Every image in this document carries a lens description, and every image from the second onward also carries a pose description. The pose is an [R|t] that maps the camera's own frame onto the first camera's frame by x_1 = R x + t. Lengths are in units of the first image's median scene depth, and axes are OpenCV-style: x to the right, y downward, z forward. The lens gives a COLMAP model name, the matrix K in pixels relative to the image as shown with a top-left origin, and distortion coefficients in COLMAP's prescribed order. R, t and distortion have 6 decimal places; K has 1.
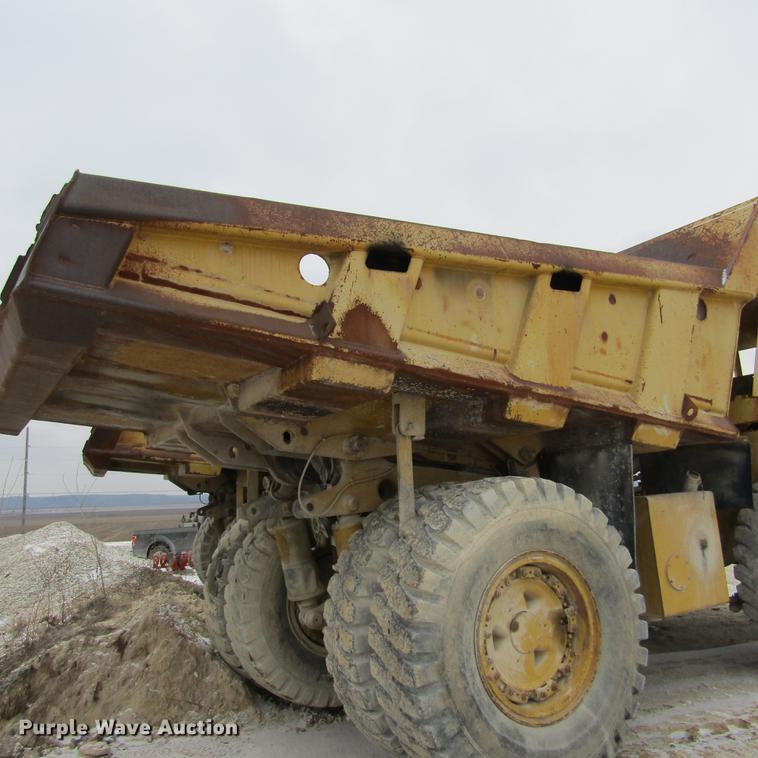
lens RADIAL K [[747.8, 0, 332.9], [0, 747.8, 380.5], [0, 0, 1]] dist [-0.013416, 0.005773]
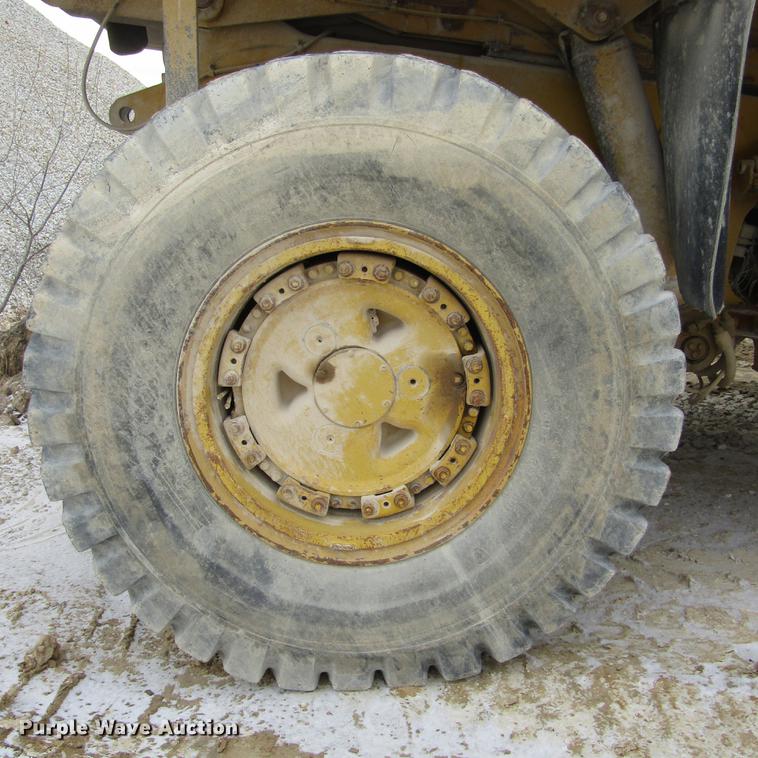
lens RADIAL K [[943.7, 0, 379.0], [0, 943.7, 379.0], [0, 0, 1]] dist [-0.011356, 0.002746]
pose [[0.859171, 0.169284, -0.482875, 0.569330], [0.035477, 0.921711, 0.386253, 0.096804], [0.510457, -0.348988, 0.785901, 0.530886]]
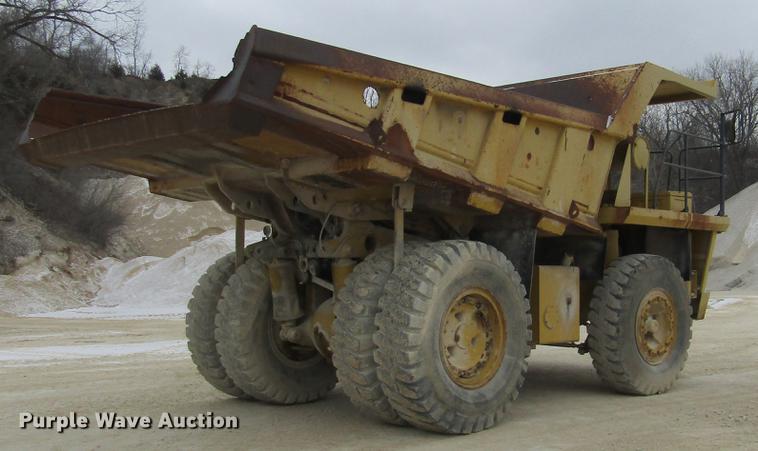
lens RADIAL K [[880.5, 0, 379.0], [0, 880.5, 225.5], [0, 0, 1]] dist [-0.006670, -0.006399]
pose [[0.963950, 0.103565, 0.245100, -0.369063], [-0.127818, 0.988134, 0.085168, -0.036238], [-0.233371, -0.113426, 0.965750, -0.694111]]
